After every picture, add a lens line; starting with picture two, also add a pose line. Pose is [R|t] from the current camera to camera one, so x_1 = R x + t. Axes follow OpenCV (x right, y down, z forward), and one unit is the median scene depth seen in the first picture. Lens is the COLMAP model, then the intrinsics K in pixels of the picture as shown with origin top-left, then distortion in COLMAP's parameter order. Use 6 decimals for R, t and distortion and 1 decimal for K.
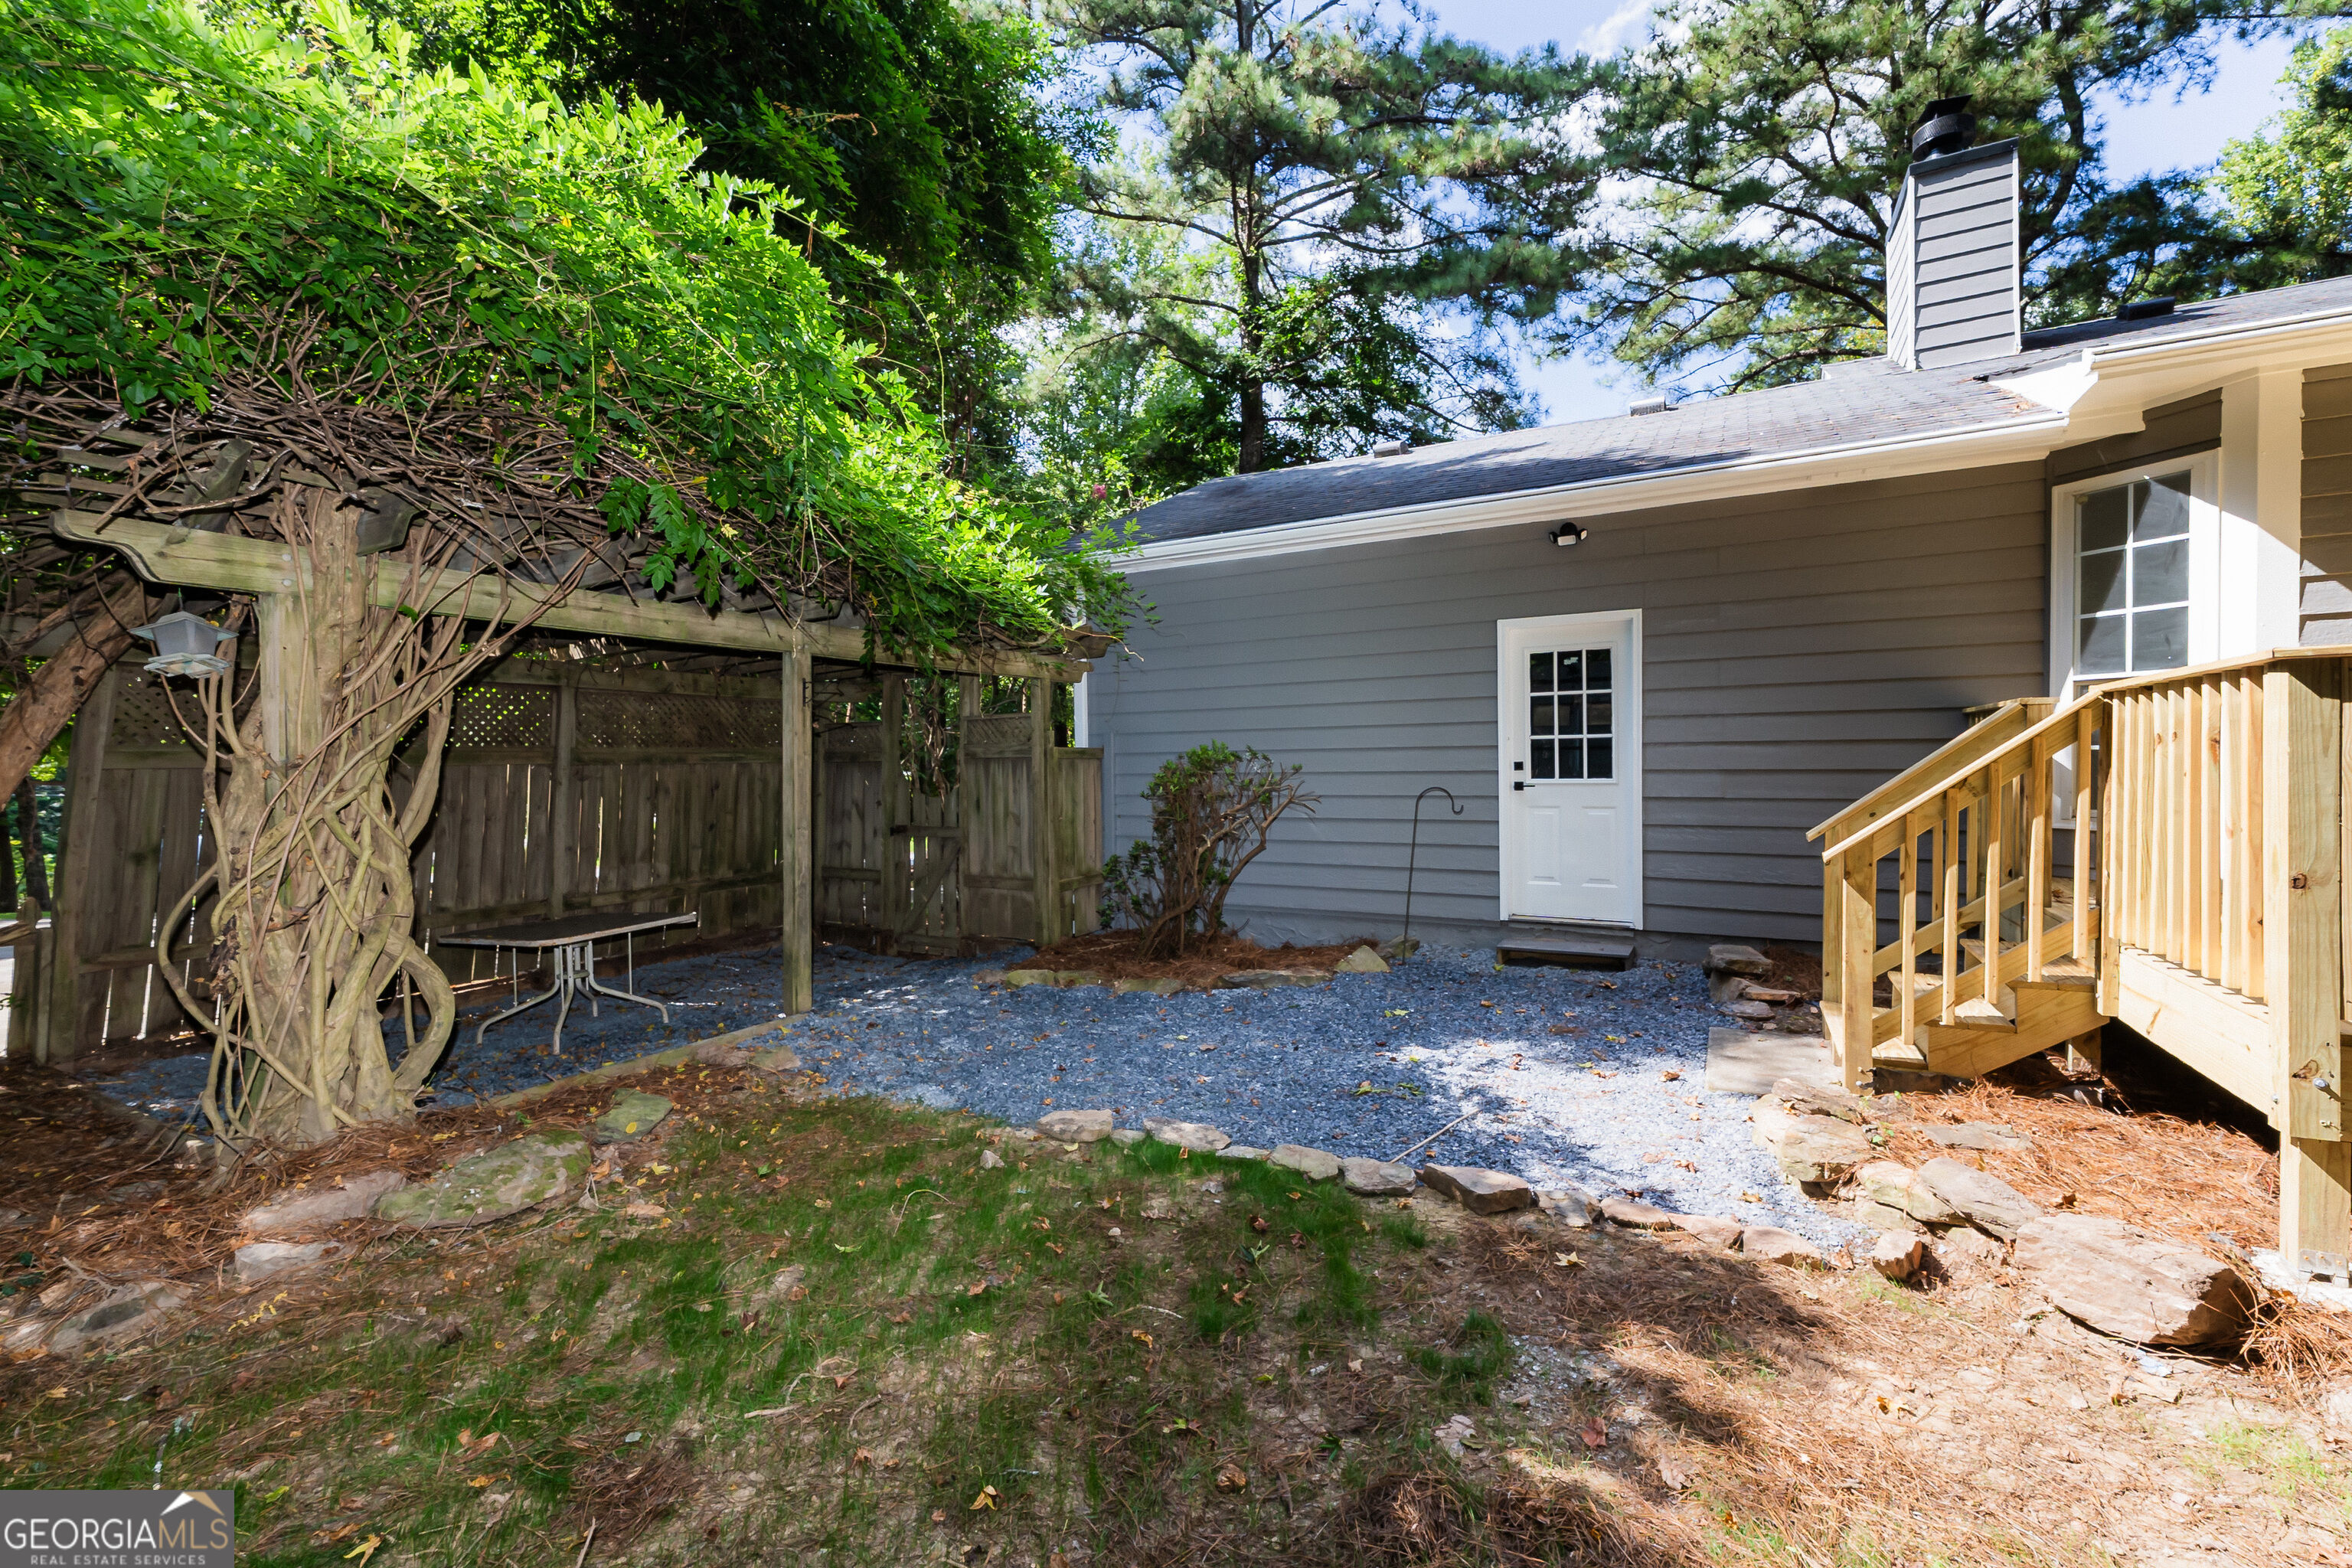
lens RADIAL K [[1003.8, 0, 1198.0], [0, 1003.8, 780.2], [0, 0, 1]] dist [0.015277, 0.000026]
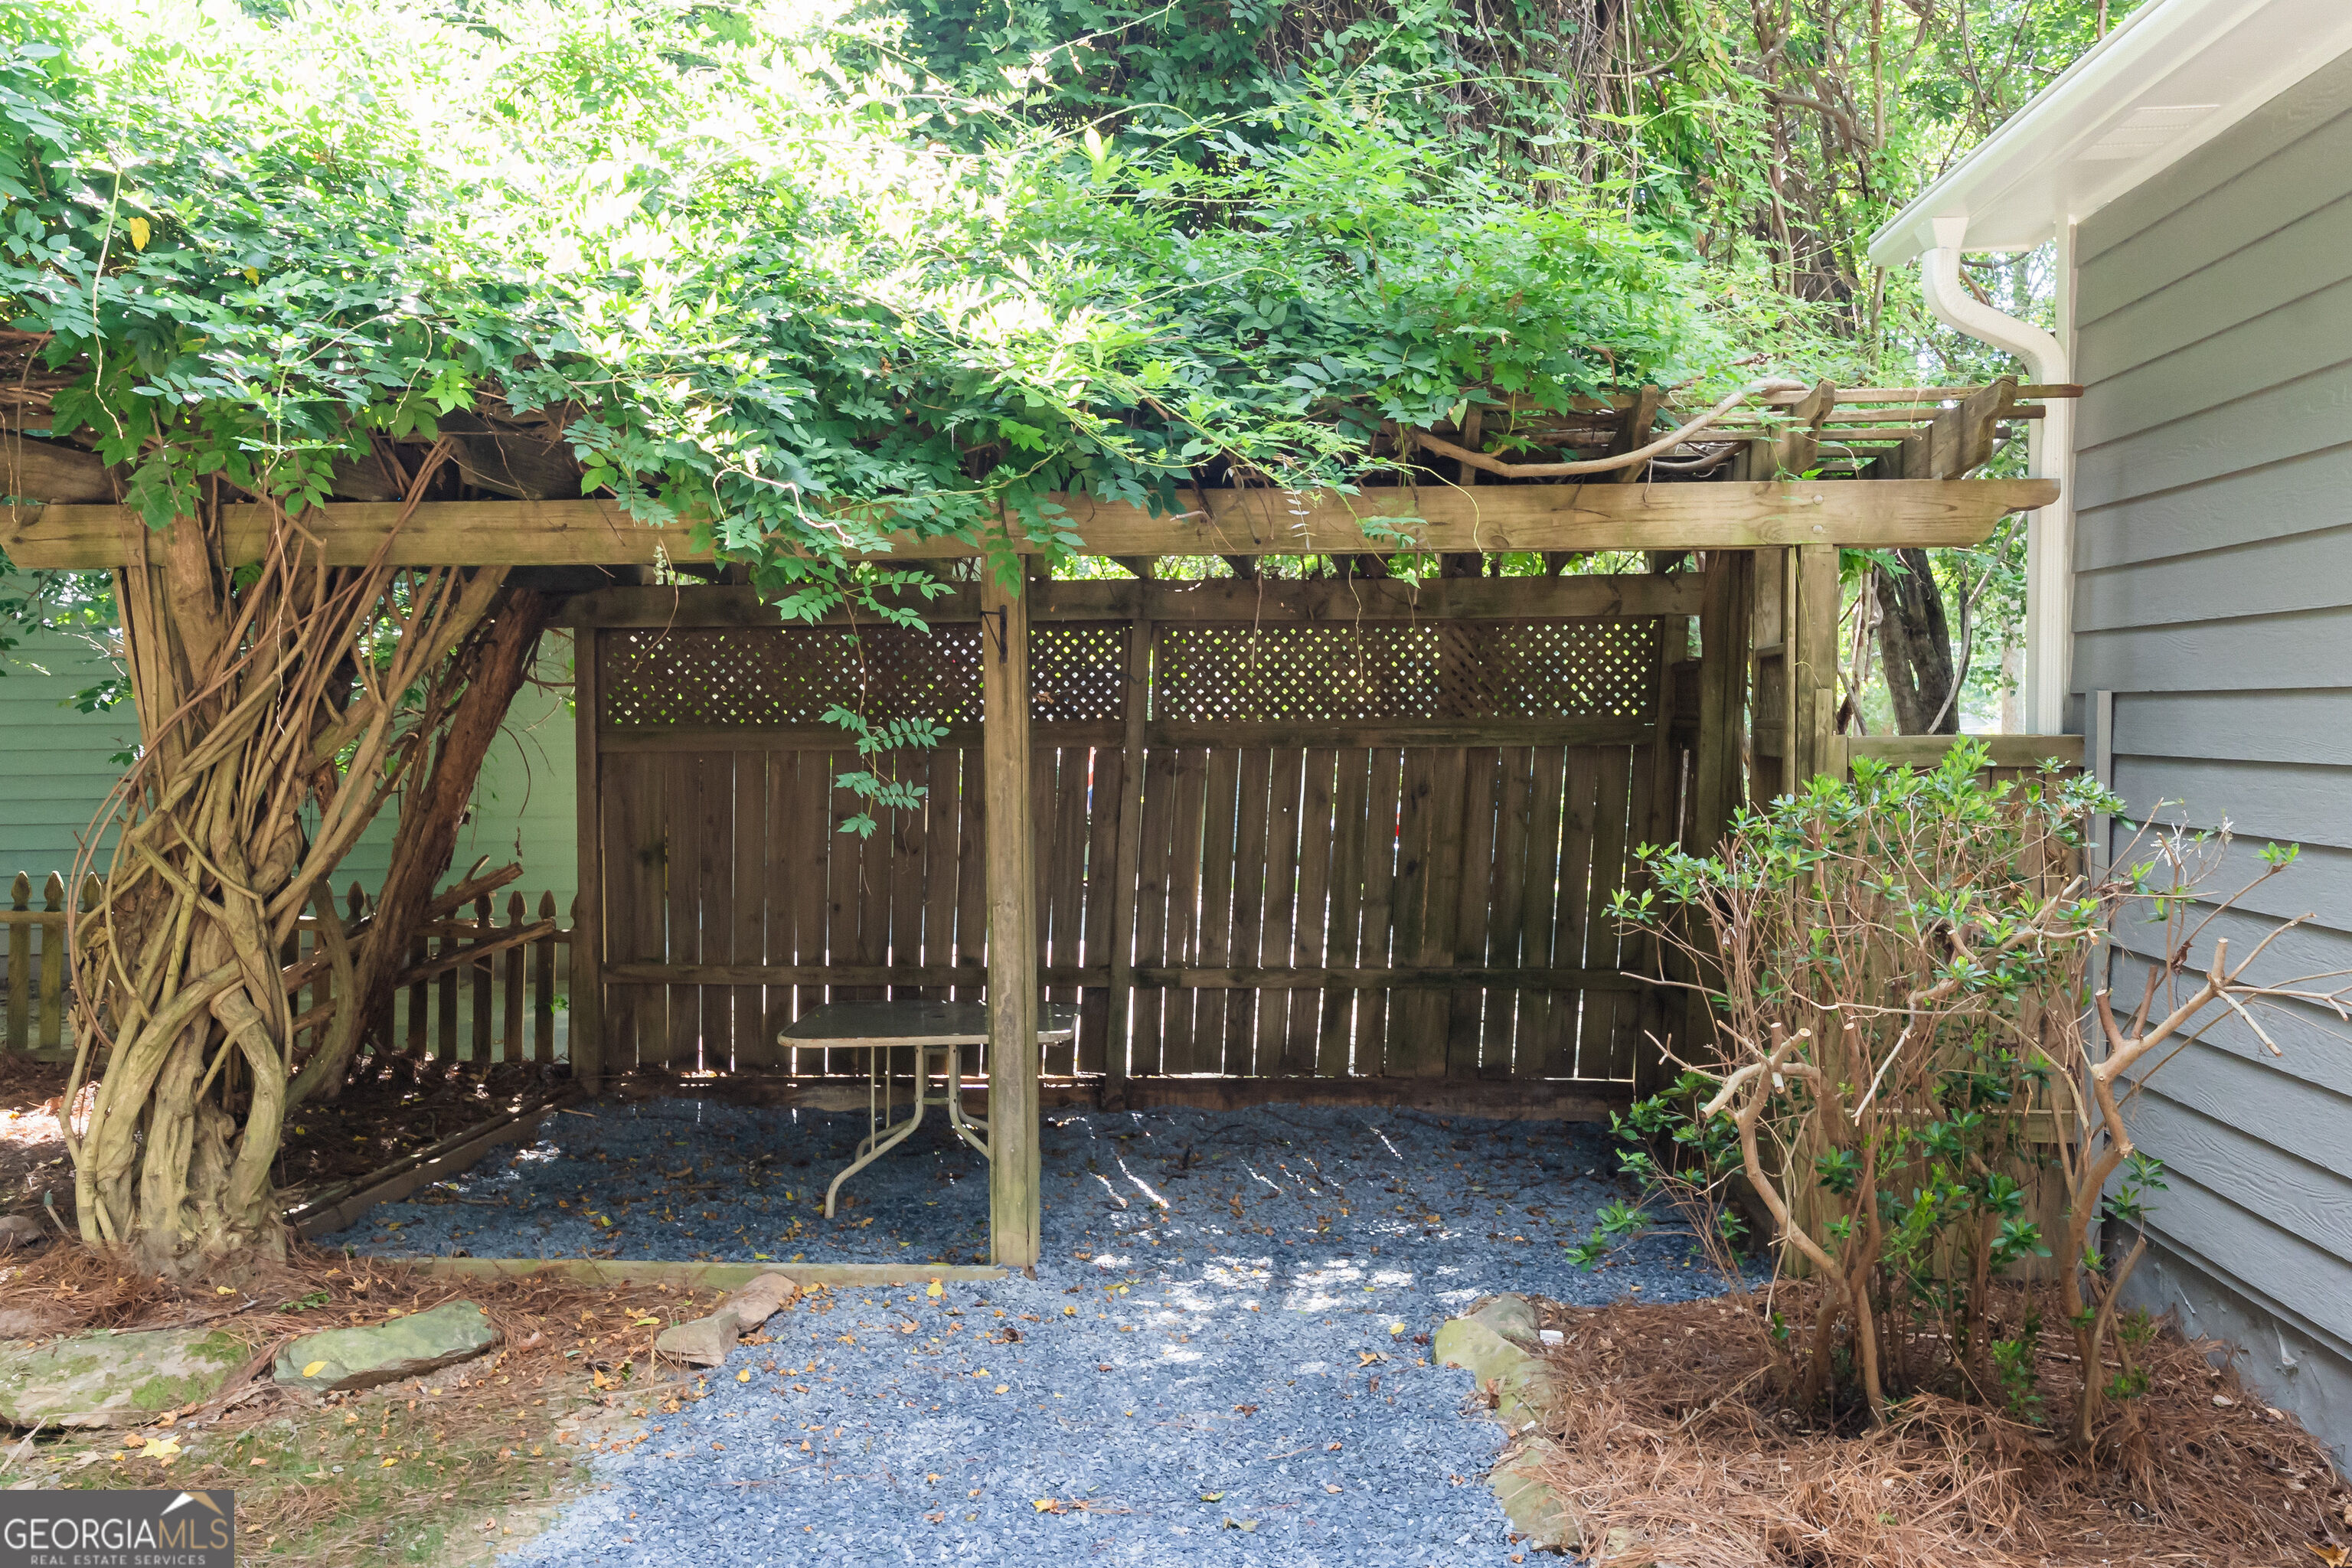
lens RADIAL K [[1822.2, 0, 1176.0], [0, 1822.2, 784.0], [0, 0, 1]] dist [0.003182, -0.001094]
pose [[0.432269, 0.048803, -0.900423, 0.550080], [-0.017357, 0.998800, 0.045803, -0.067214], [0.901578, -0.004171, 0.432597, 0.801777]]
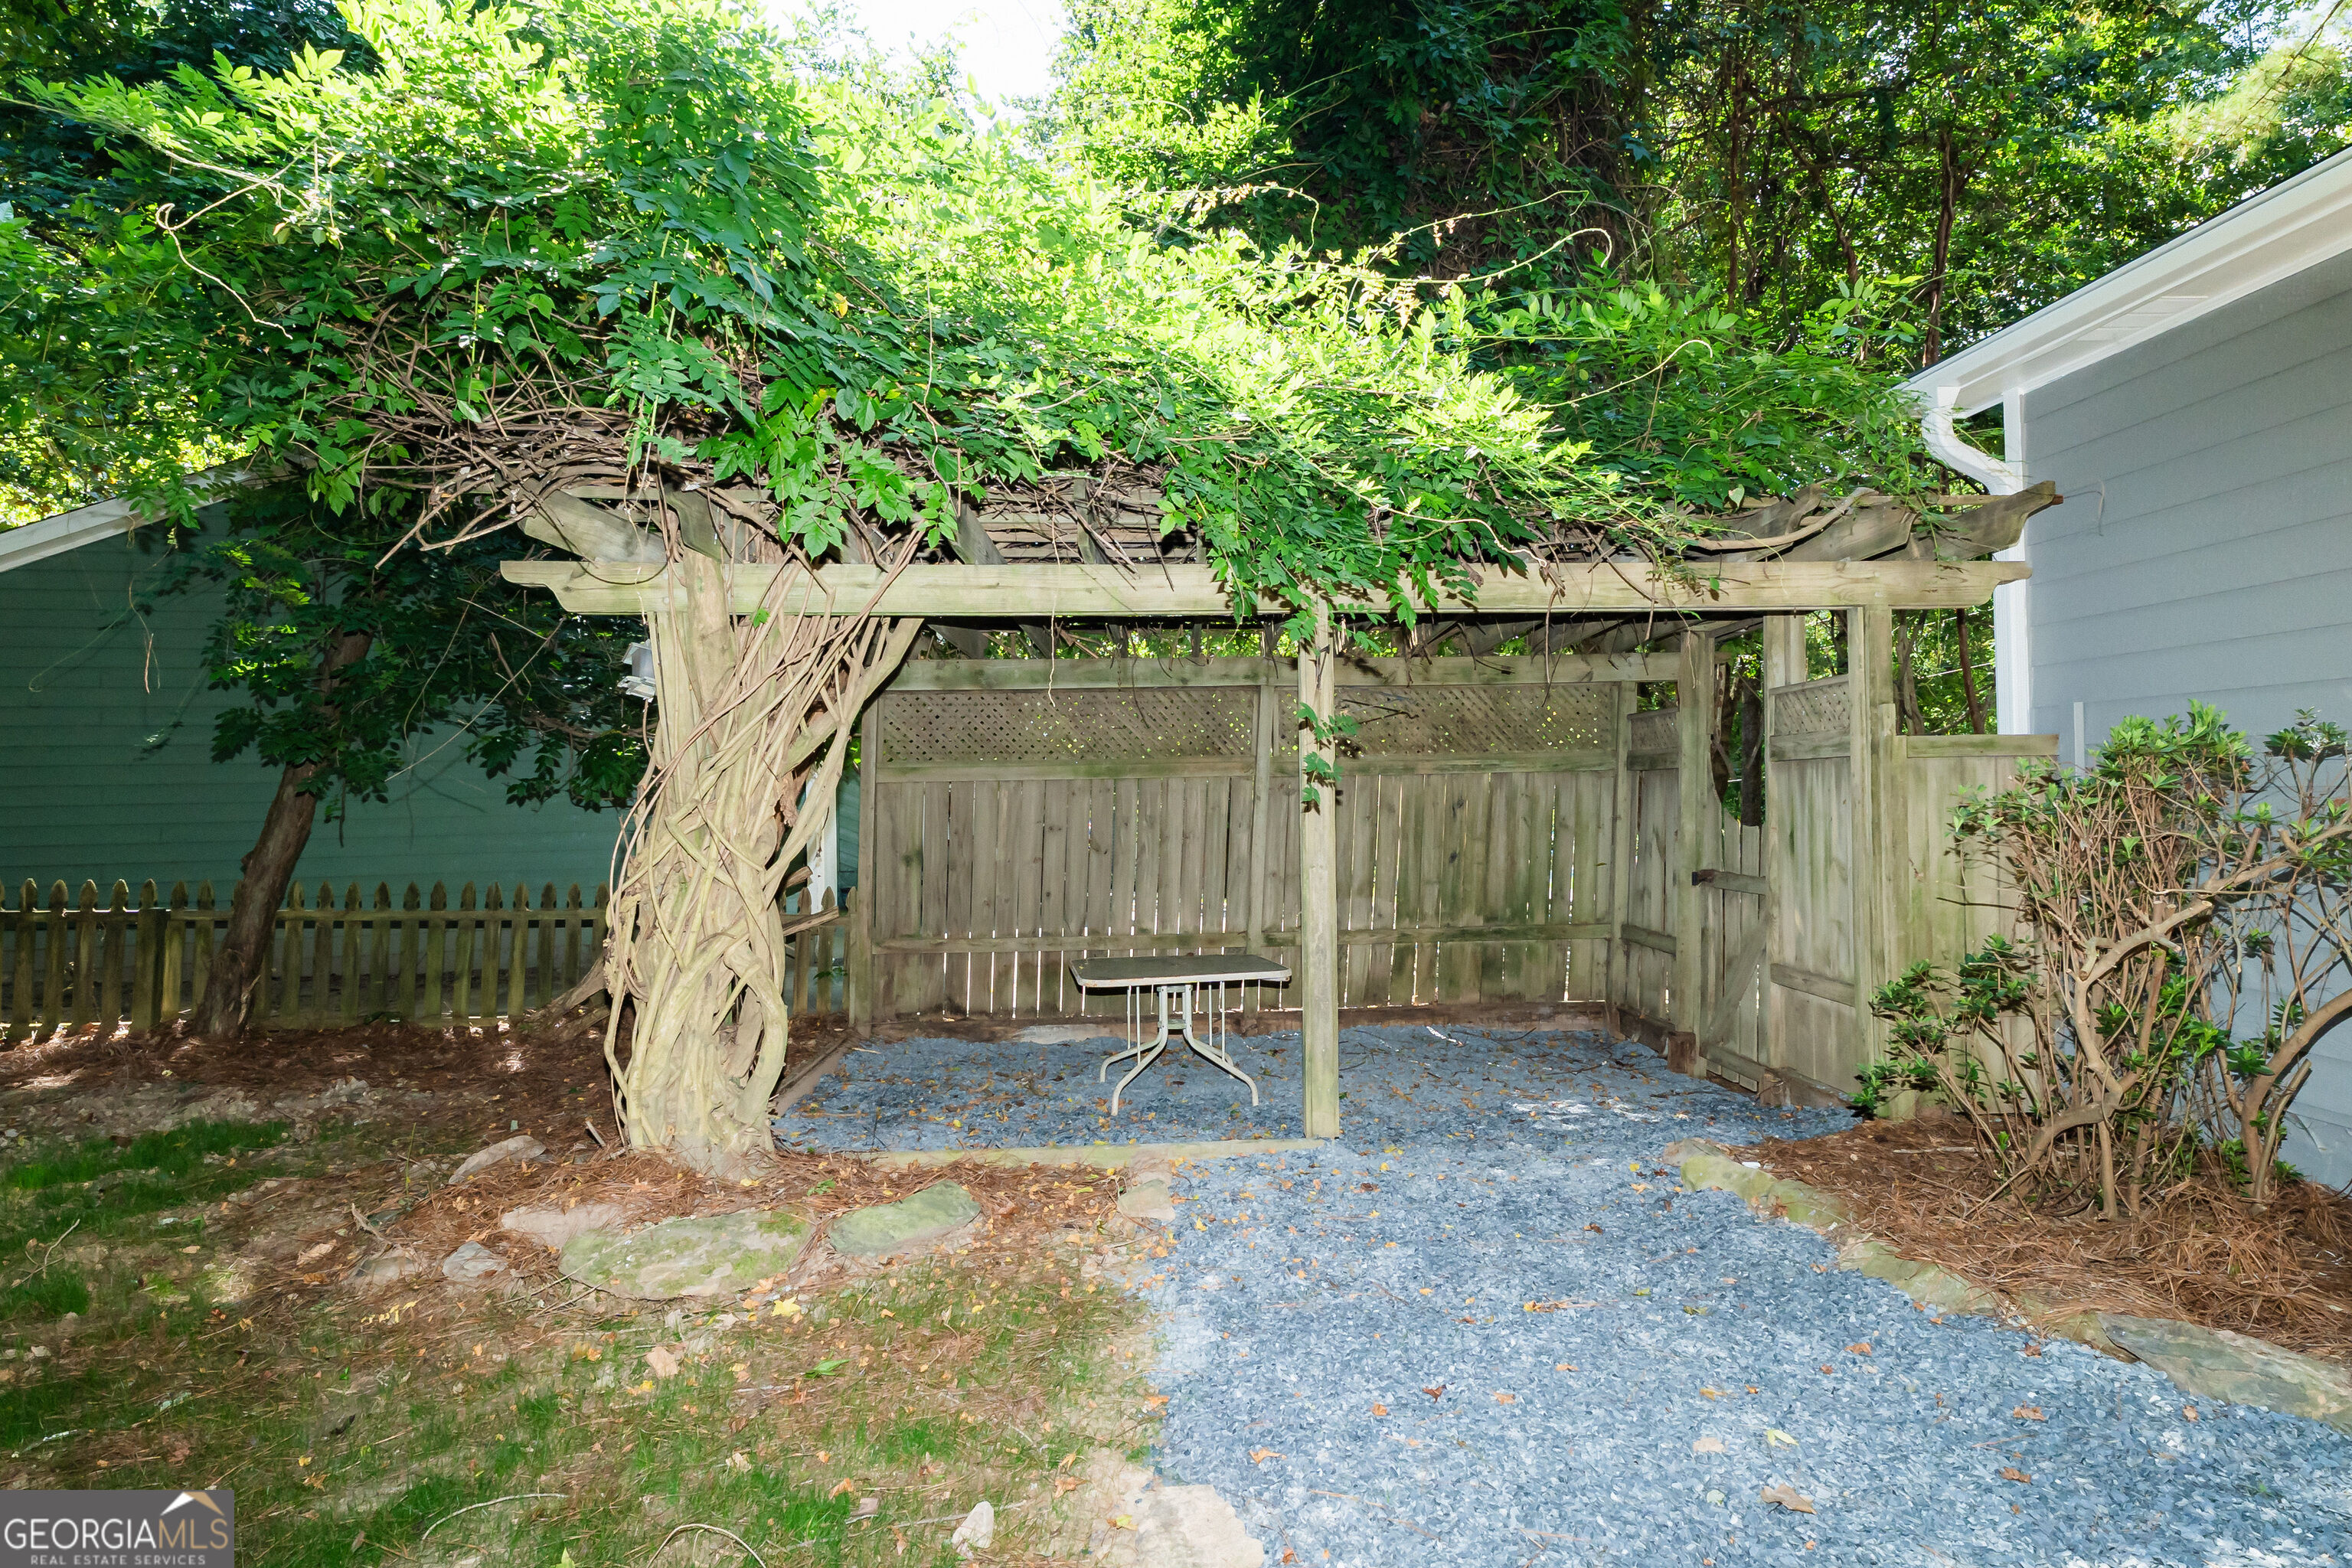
lens RADIAL K [[1190.4, 0, 1176.0], [0, 1190.4, 784.0], [0, 0, 1]] dist [0.045614, 0.000058]
pose [[0.533003, -0.001069, -0.846113, 0.291716], [-0.007136, 0.999958, -0.005759, -0.004773], [0.846083, 0.009108, 0.532973, 0.566996]]
